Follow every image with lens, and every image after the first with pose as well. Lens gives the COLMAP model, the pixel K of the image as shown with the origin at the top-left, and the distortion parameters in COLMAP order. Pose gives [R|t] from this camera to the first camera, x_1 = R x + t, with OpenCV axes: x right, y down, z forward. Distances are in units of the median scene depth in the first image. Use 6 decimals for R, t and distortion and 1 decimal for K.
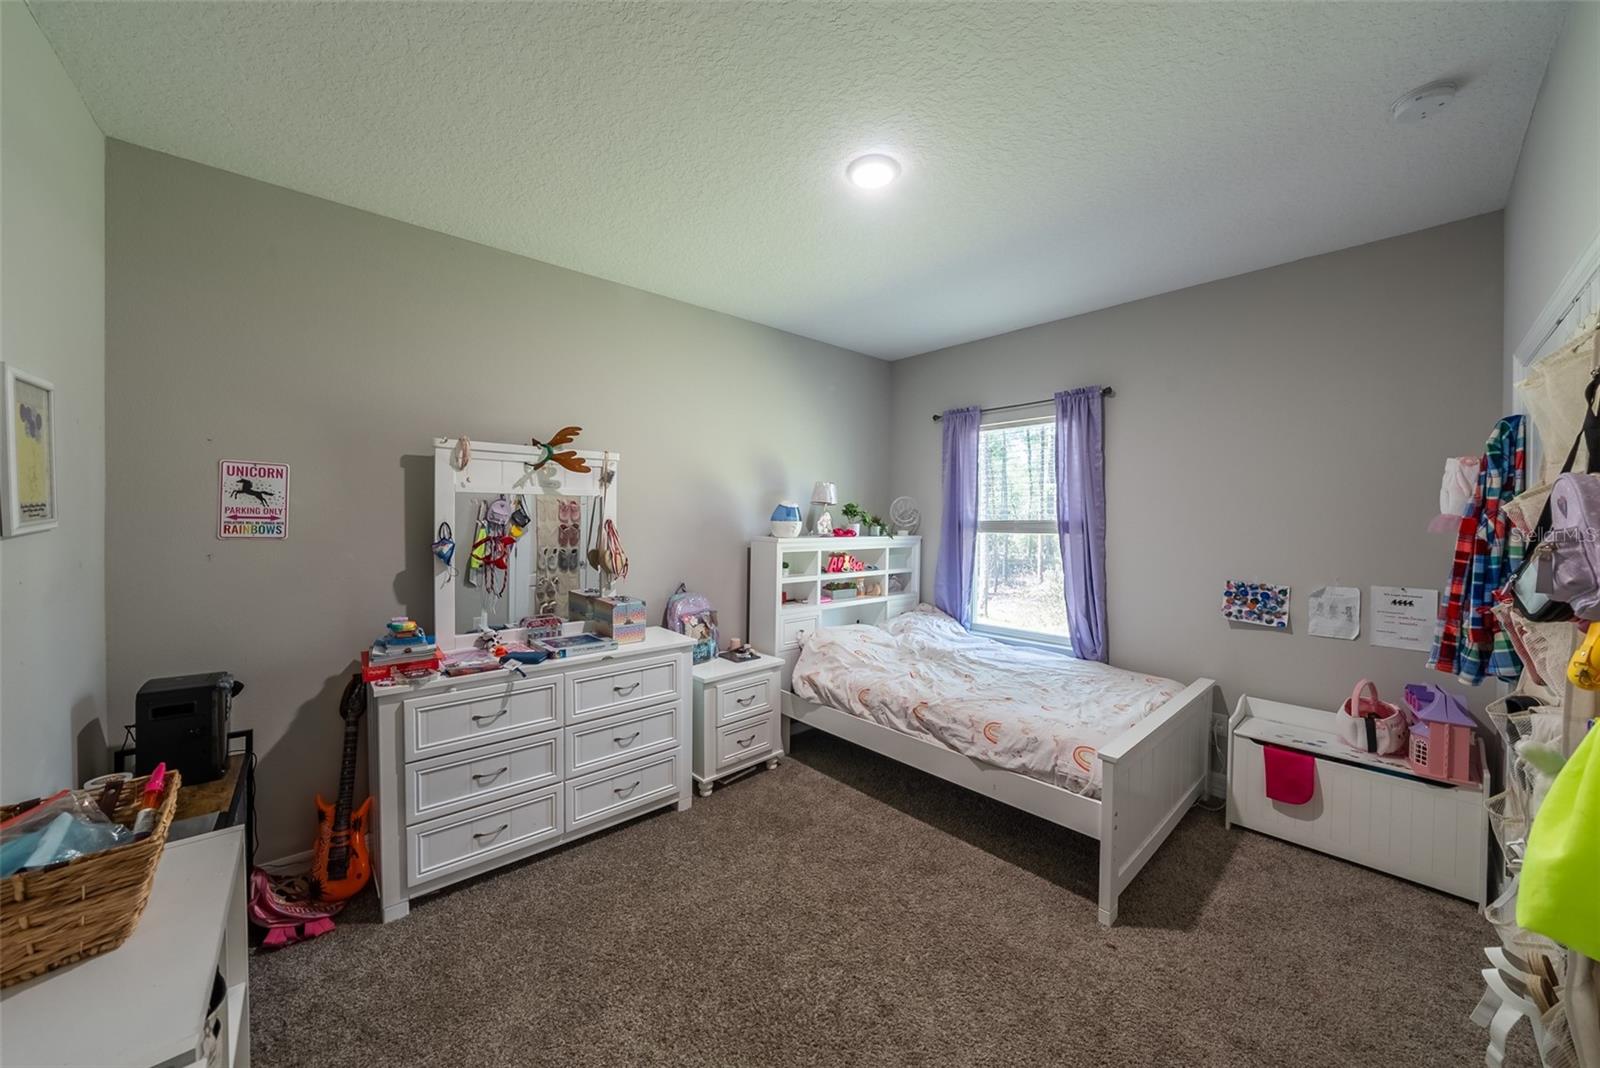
lens RADIAL K [[562.2, 0, 804.3], [0, 562.2, 527.0], [0, 0, 1]] dist [-0.026550, 0.004256]
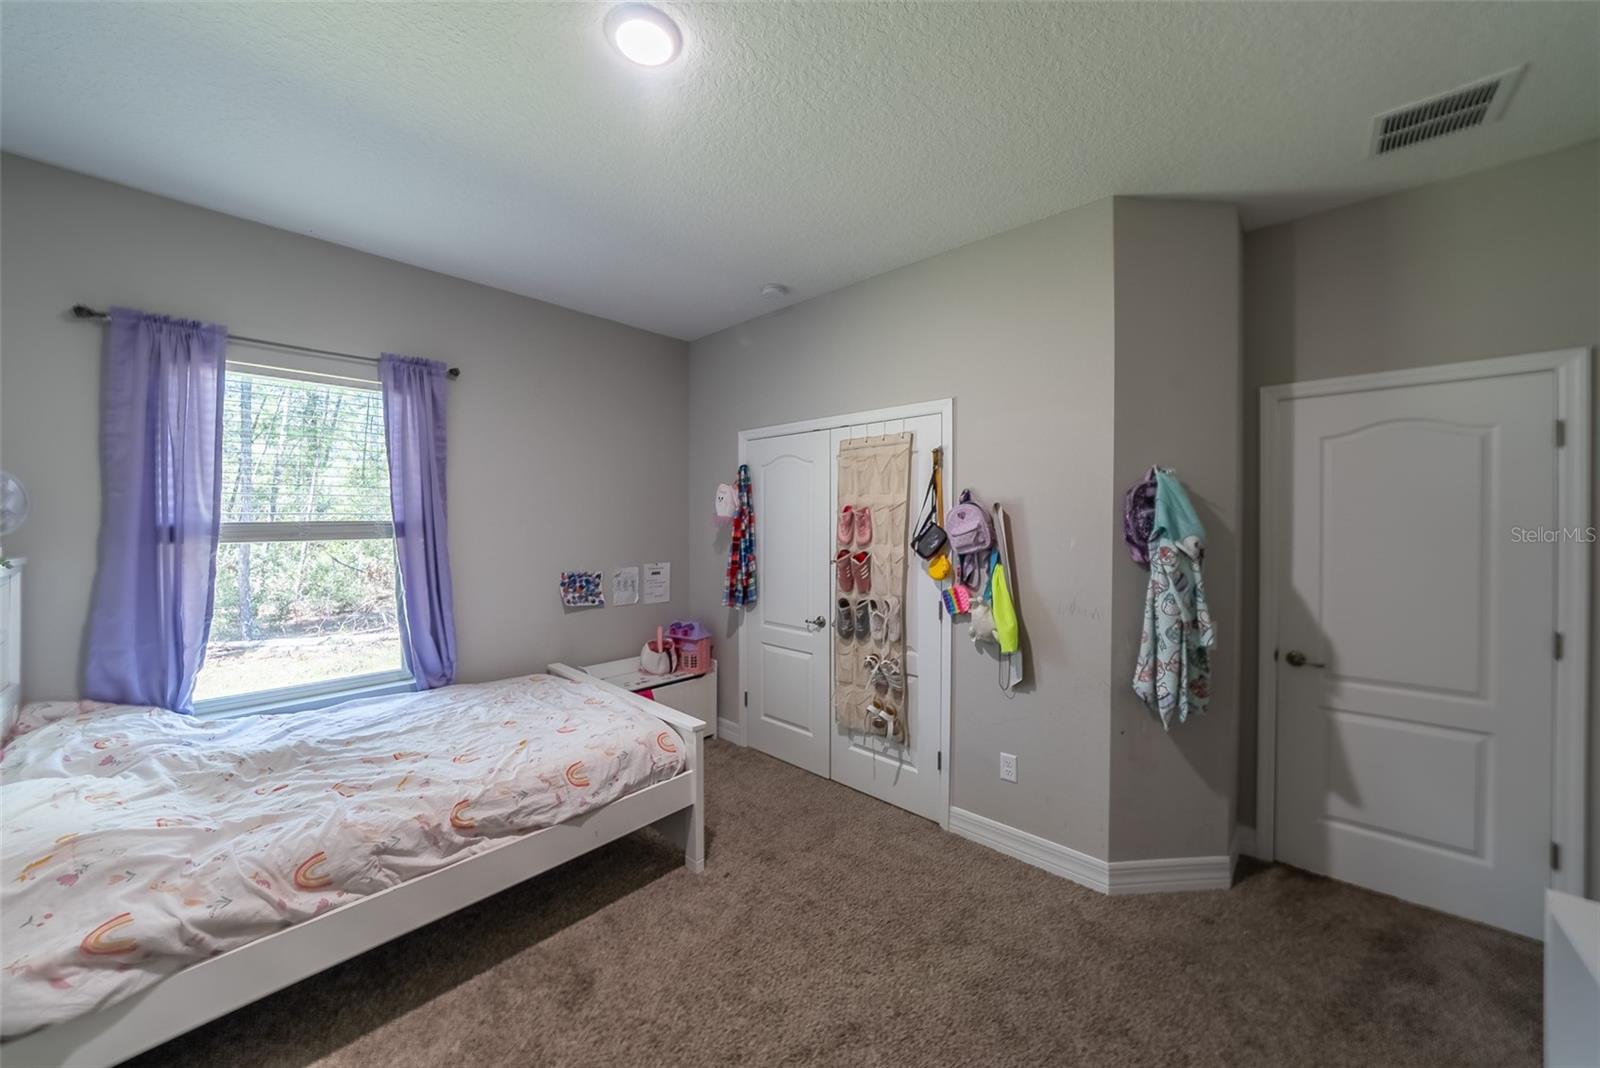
lens RADIAL K [[562.2, 0, 803.4], [0, 562.2, 526.9], [0, 0, 1]] dist [-0.026550, 0.004256]
pose [[-0.094225, -0.017453, 0.995398, -0.455401], [0.013501, 0.999732, 0.018807, -0.013722], [-0.995459, 0.015210, -0.093964, 0.650328]]
